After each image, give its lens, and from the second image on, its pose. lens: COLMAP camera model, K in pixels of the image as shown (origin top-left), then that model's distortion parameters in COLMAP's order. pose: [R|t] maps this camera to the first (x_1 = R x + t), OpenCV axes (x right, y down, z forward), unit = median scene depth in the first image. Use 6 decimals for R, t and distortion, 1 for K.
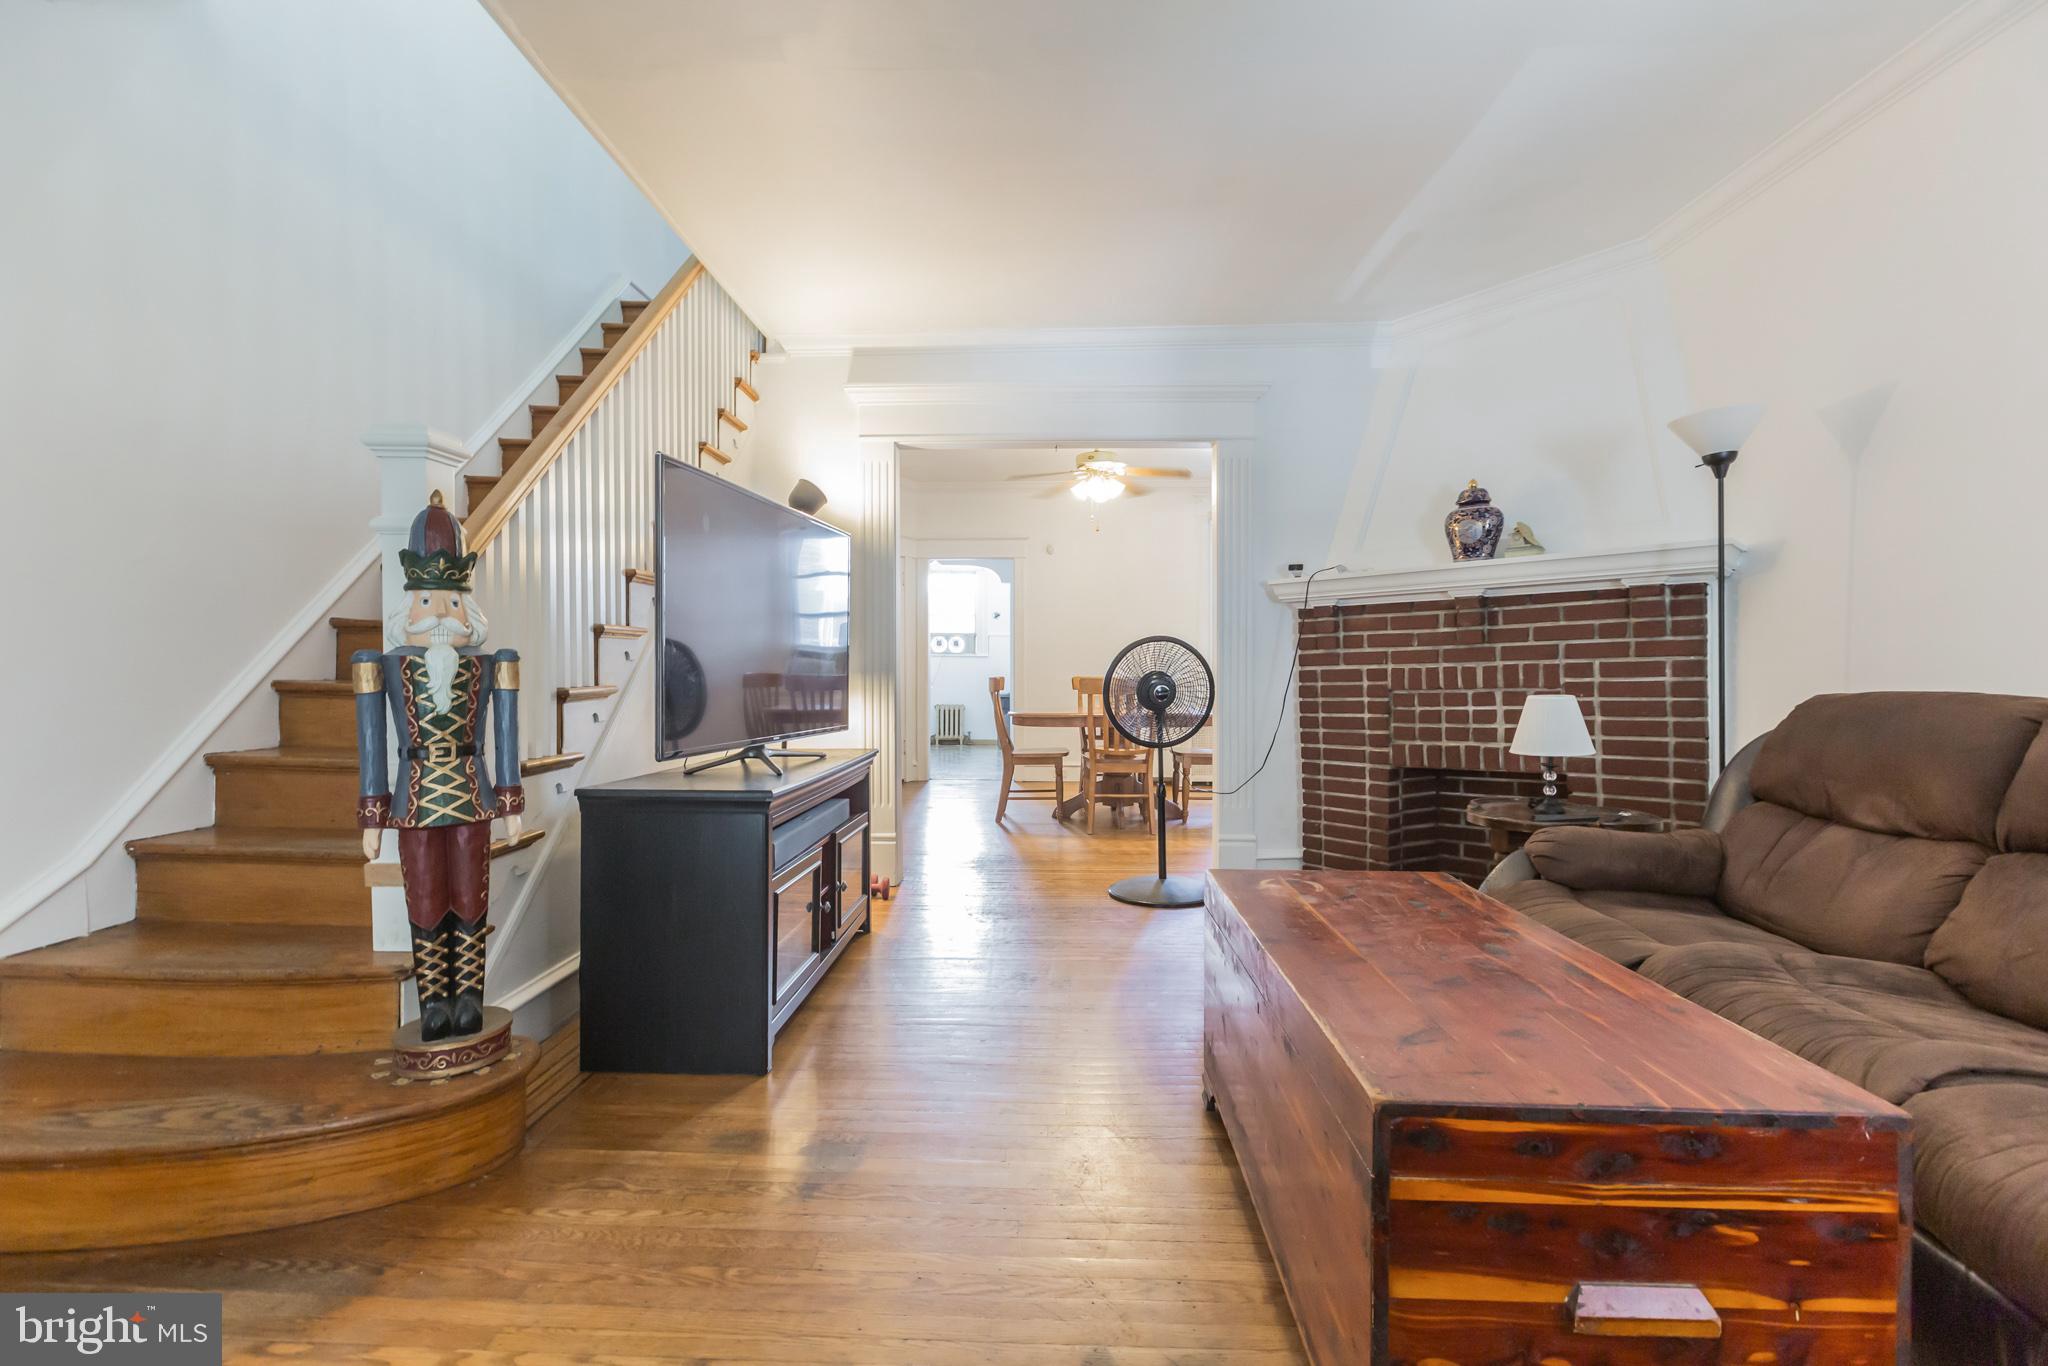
lens RADIAL K [[928.1, 0, 1036.1], [0, 928.1, 678.7], [0, 0, 1]] dist [0.001028, 0.001481]
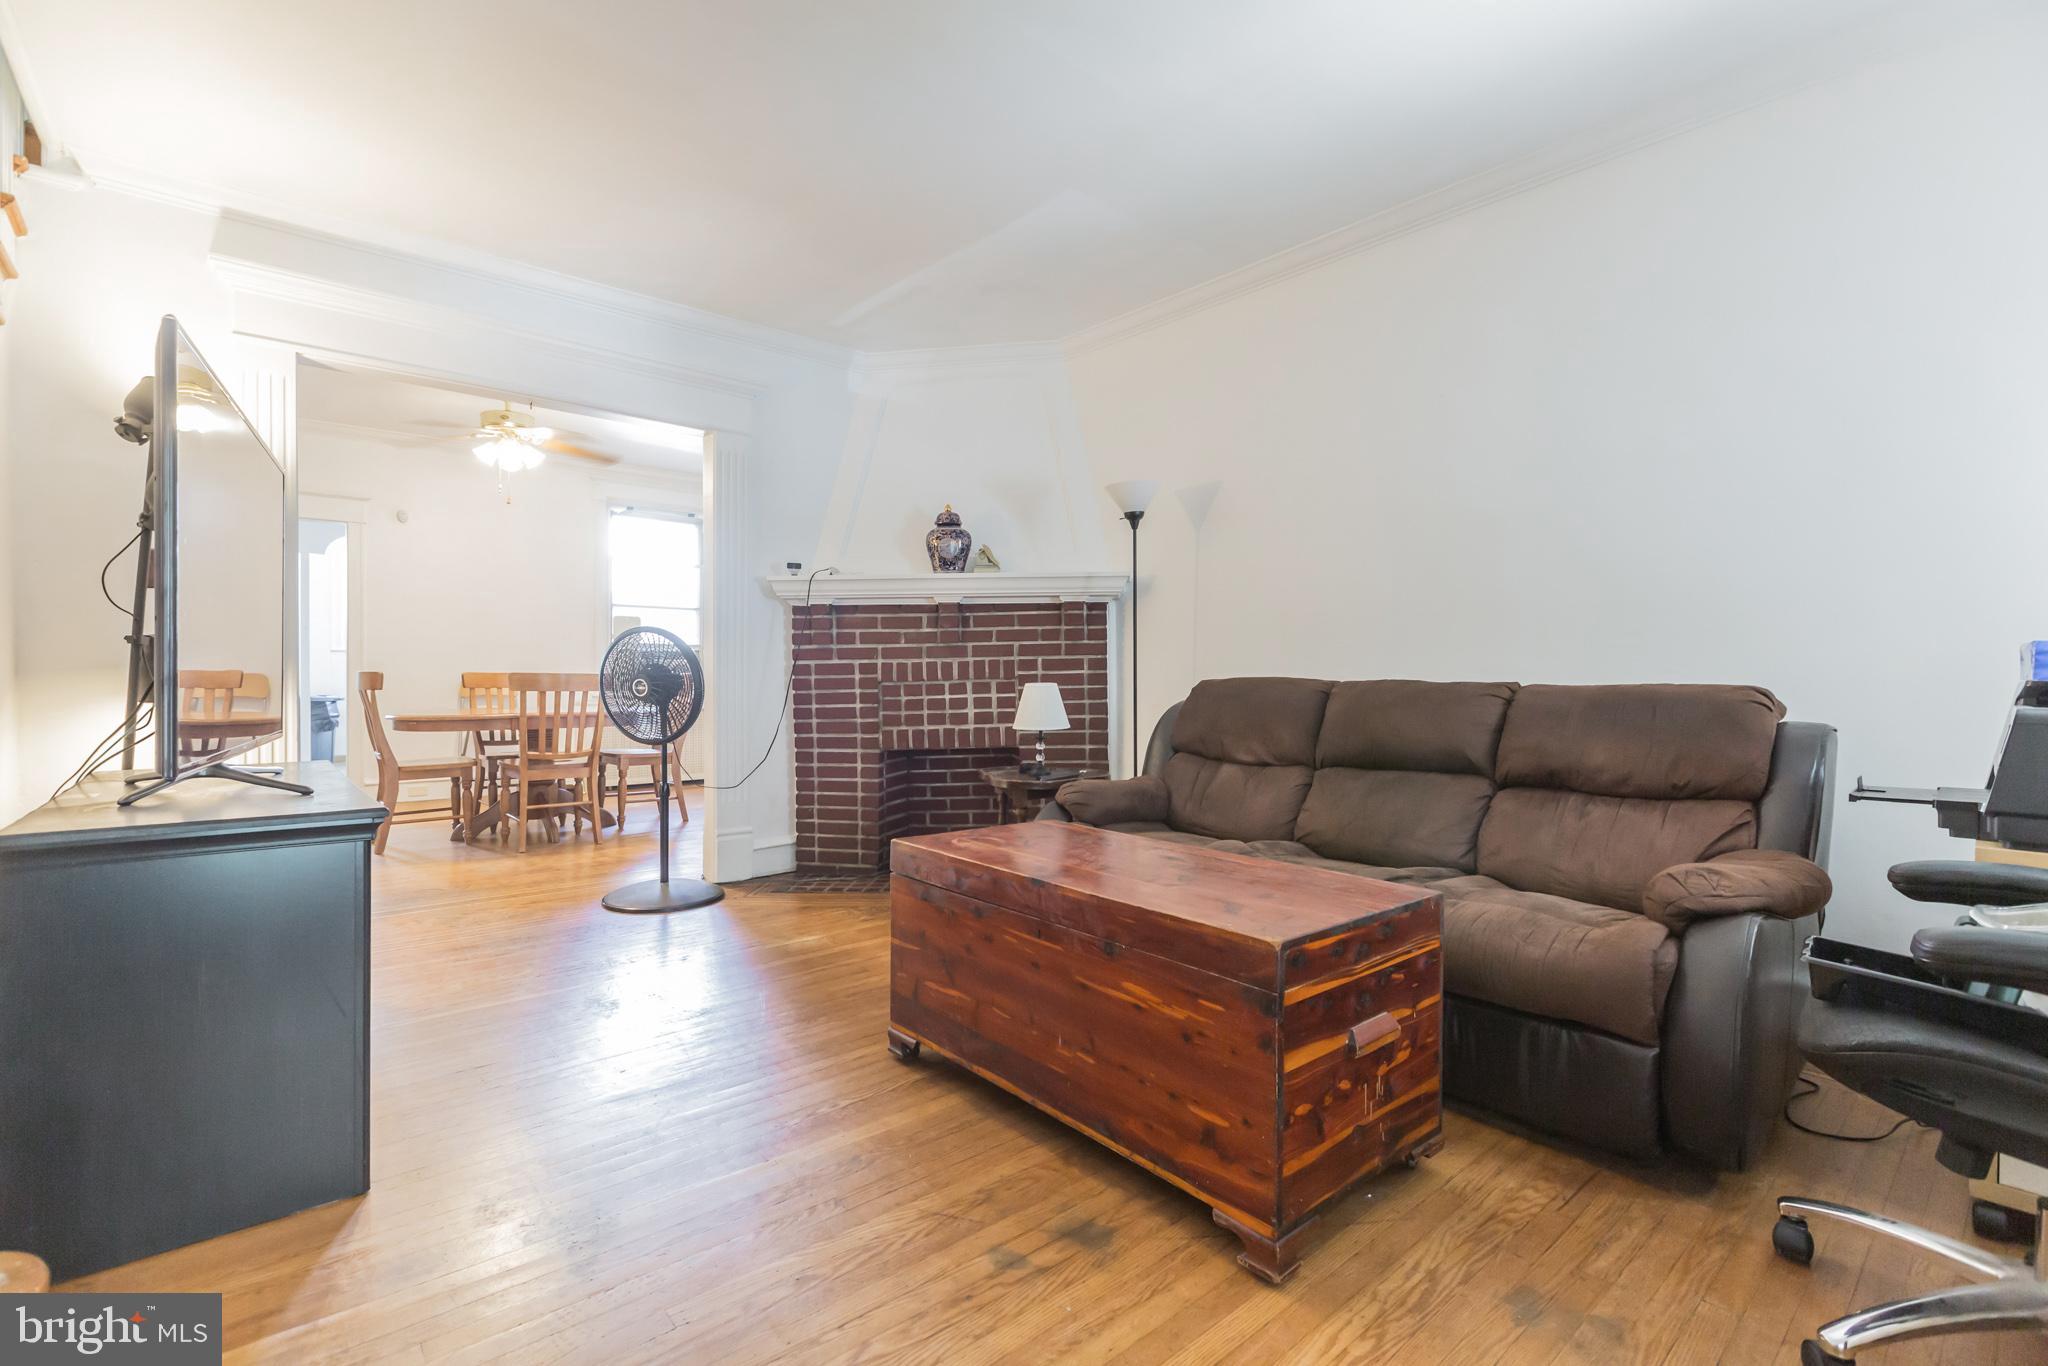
lens RADIAL K [[928.1, 0, 1036.1], [0, 928.1, 678.7], [0, 0, 1]] dist [0.001028, 0.001481]
pose [[0.727350, 0.000055, 0.686267, -0.265228], [0.002351, 0.999994, -0.002572, 0.012006], [-0.686263, 0.003484, 0.727345, 0.056479]]
